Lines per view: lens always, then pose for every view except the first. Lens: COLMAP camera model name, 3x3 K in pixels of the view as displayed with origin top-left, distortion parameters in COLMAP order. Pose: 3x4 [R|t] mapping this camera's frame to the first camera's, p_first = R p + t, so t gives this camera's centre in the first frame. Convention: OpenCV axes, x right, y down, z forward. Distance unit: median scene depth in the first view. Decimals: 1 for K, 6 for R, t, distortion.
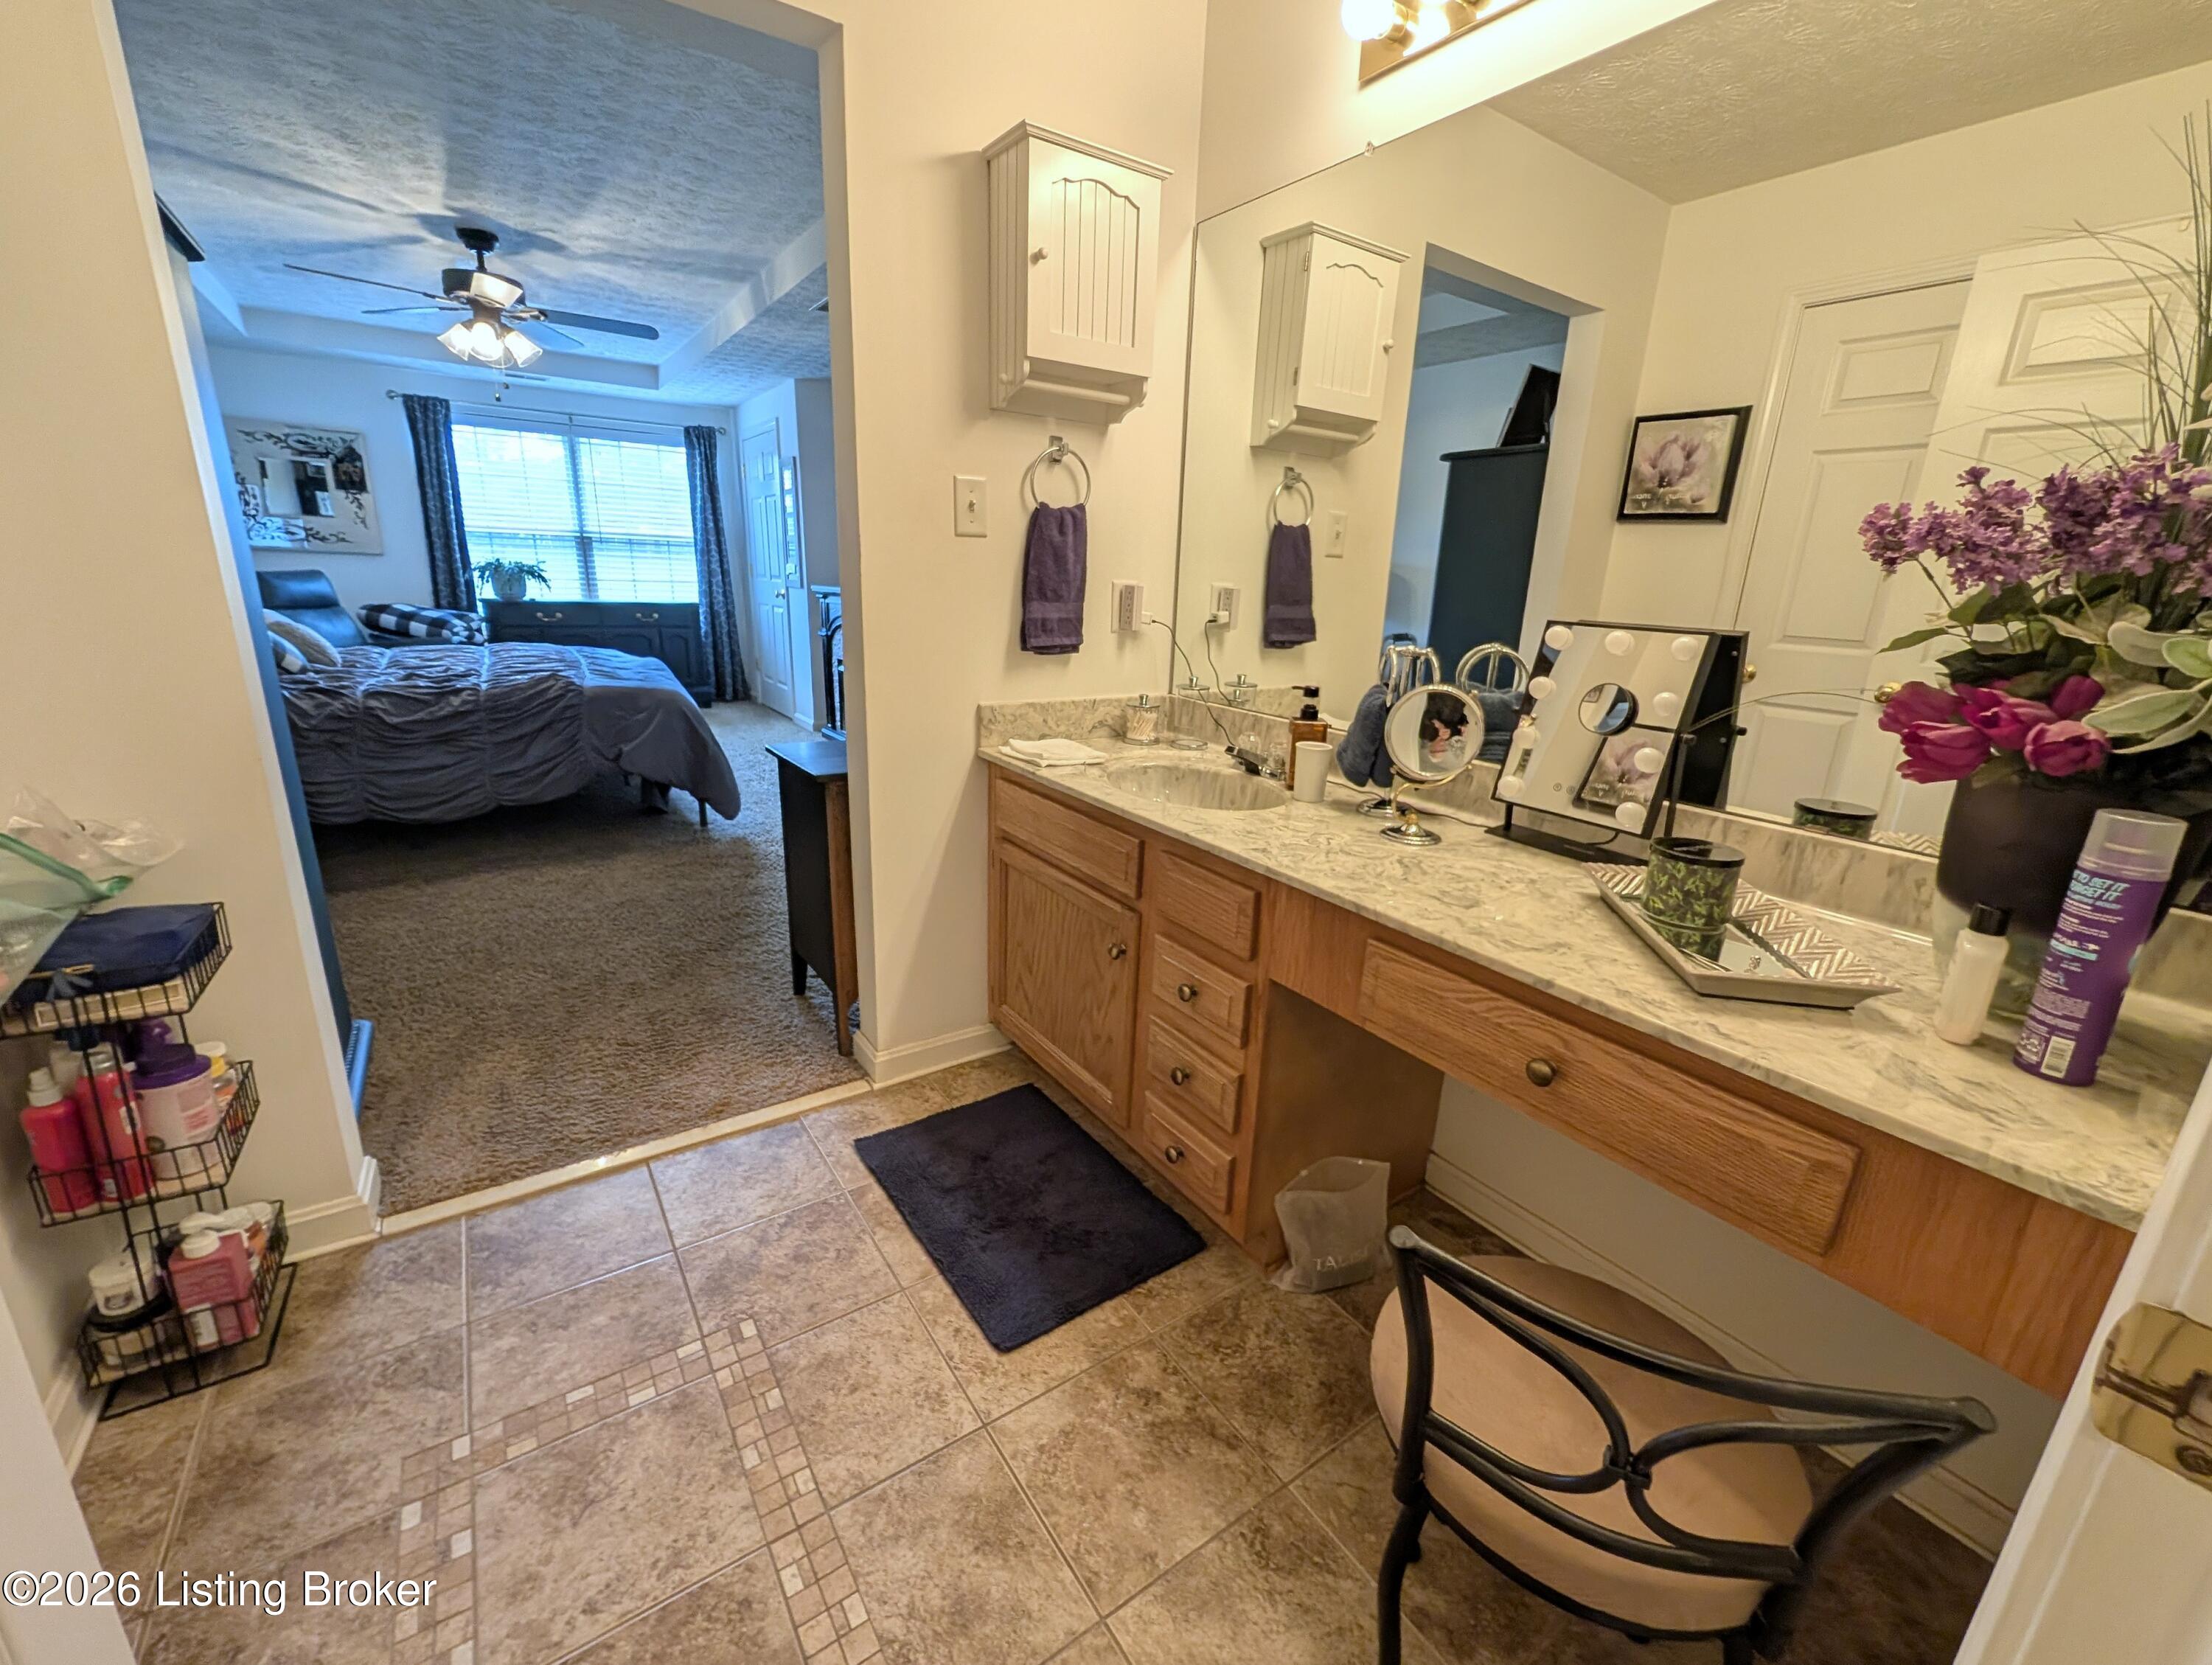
lens RADIAL K [[877.0, 0, 1085.9], [0, 877.0, 829.7], [0, 0, 1]] dist [0.016678, 0.000146]
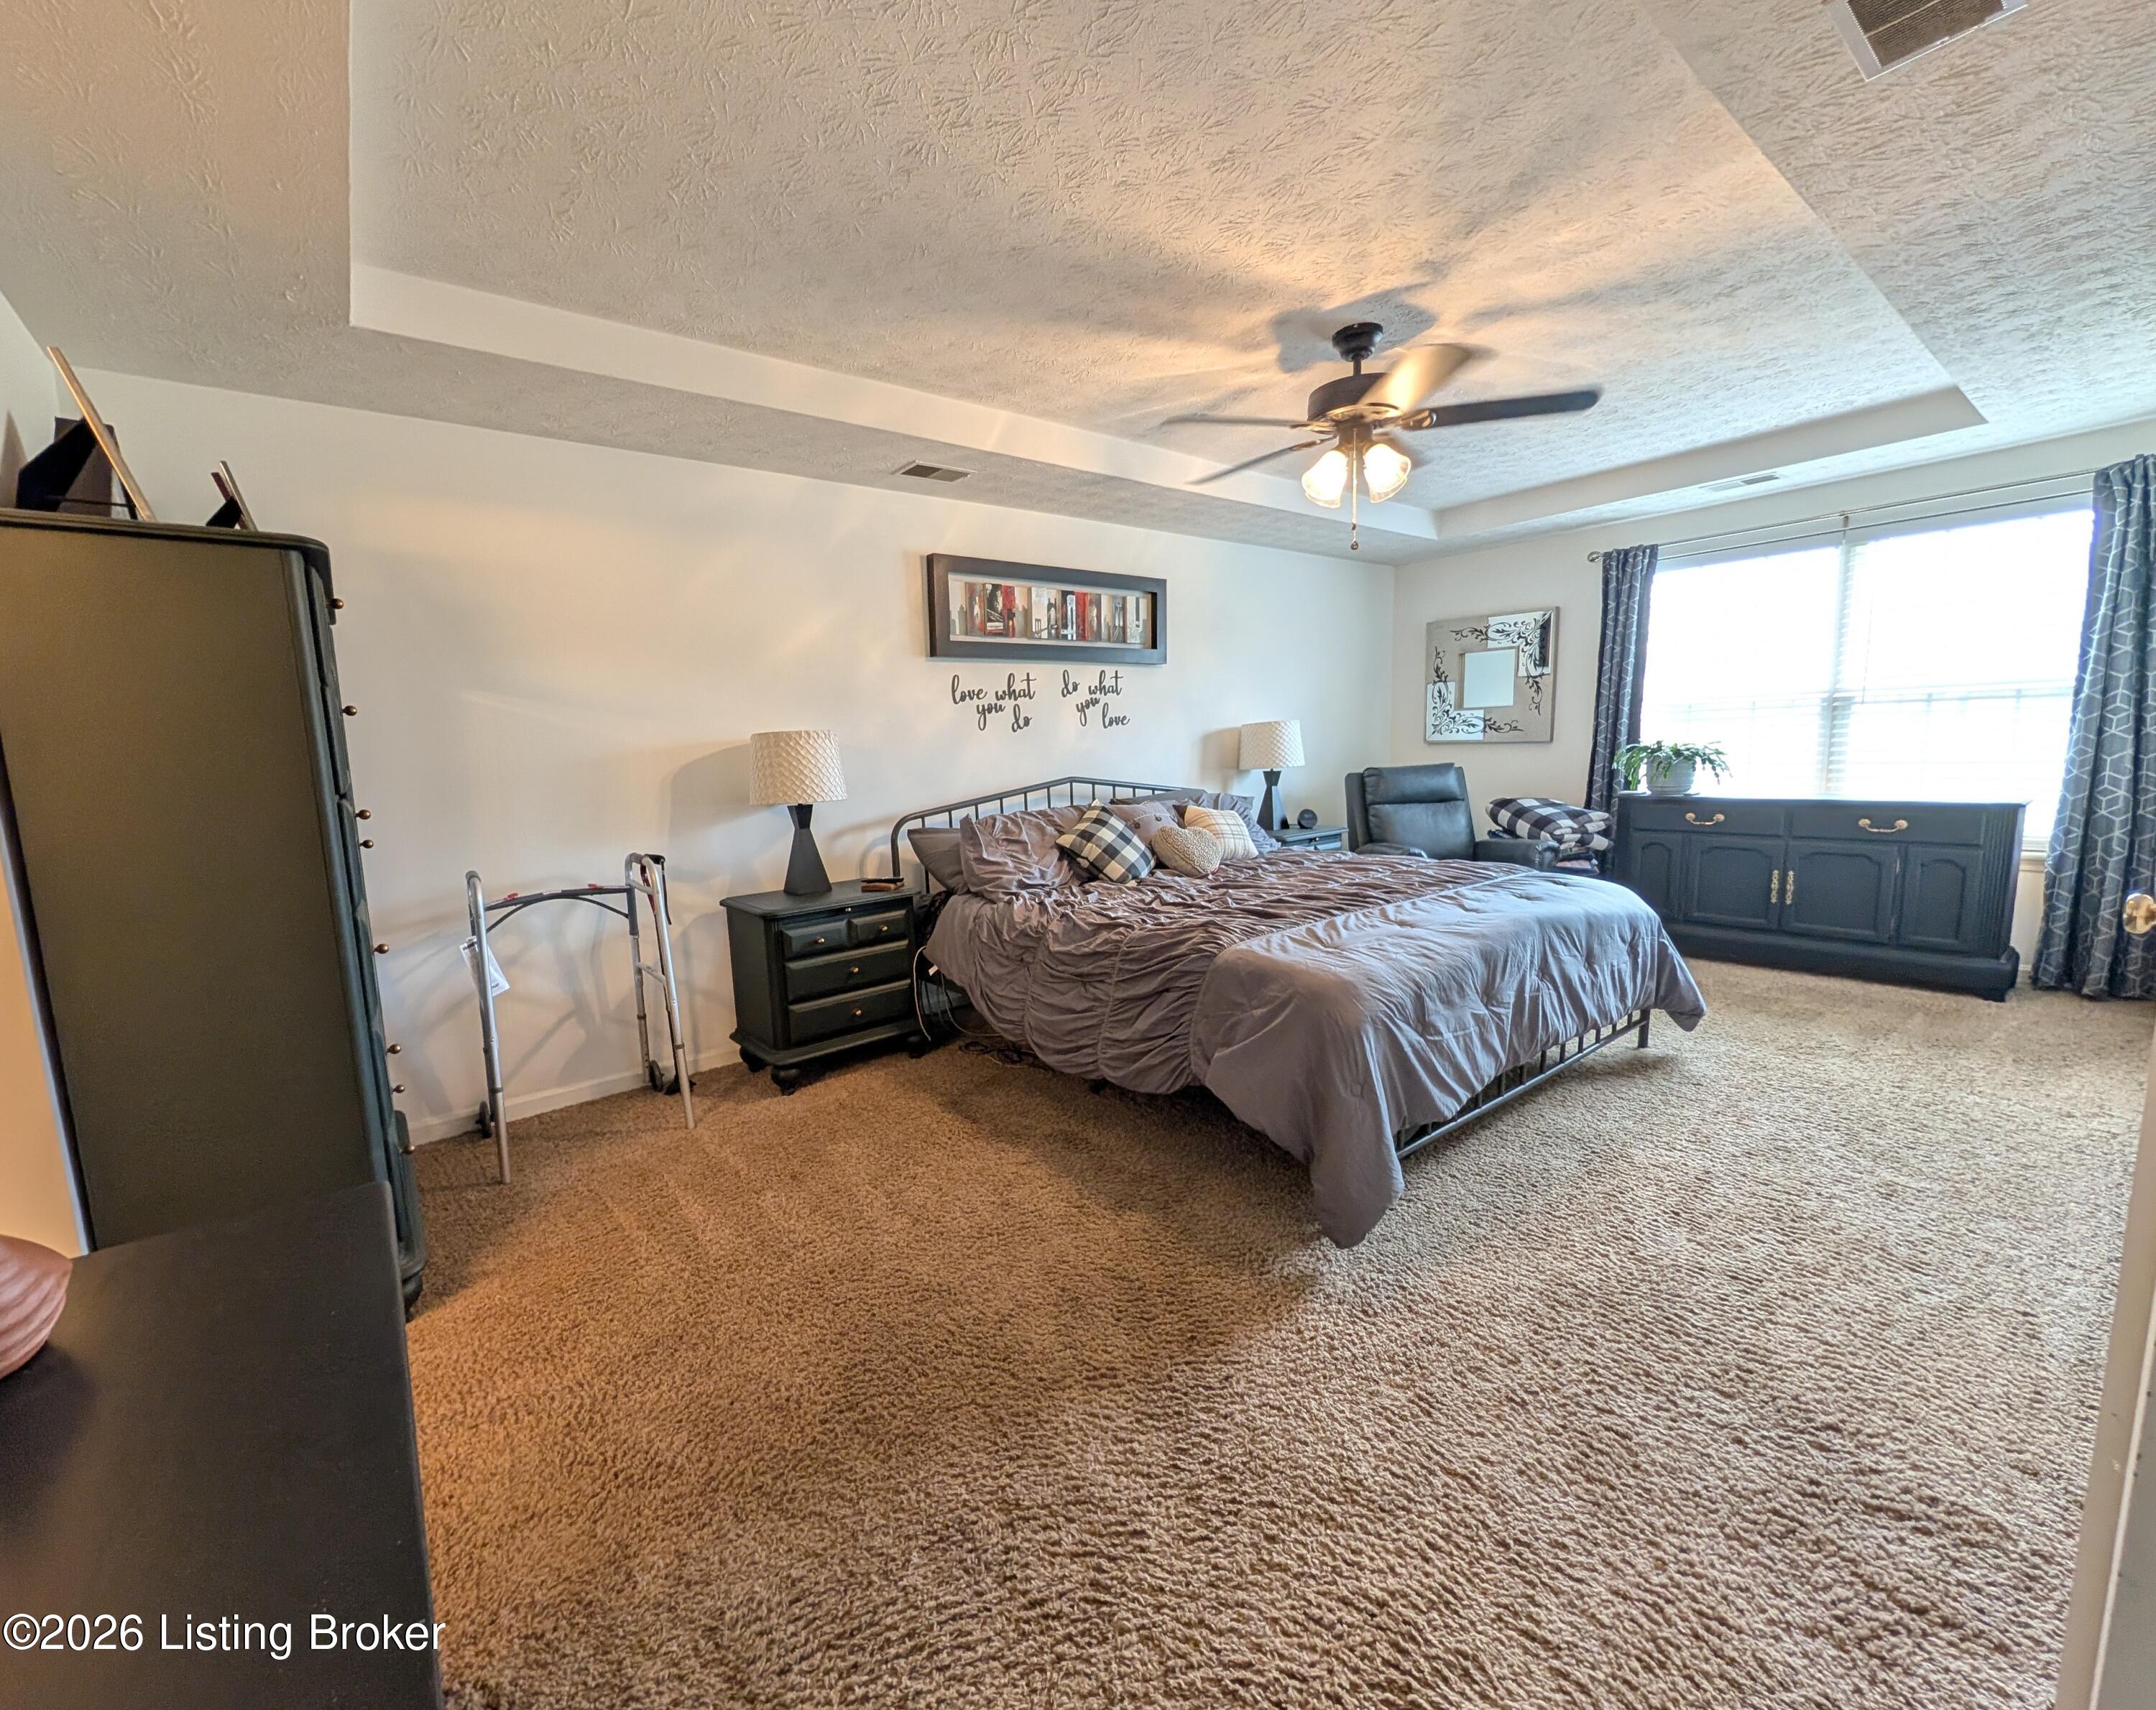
lens RADIAL K [[910.1, 0, 1076.2], [0, 910.1, 871.8], [0, 0, 1]] dist [-0.000863, -0.000086]
pose [[0.075359, 0.107093, -0.991389, 0.056864], [-0.244210, 0.965921, 0.085779, -0.152197], [0.966790, 0.235643, 0.098944, 0.497850]]
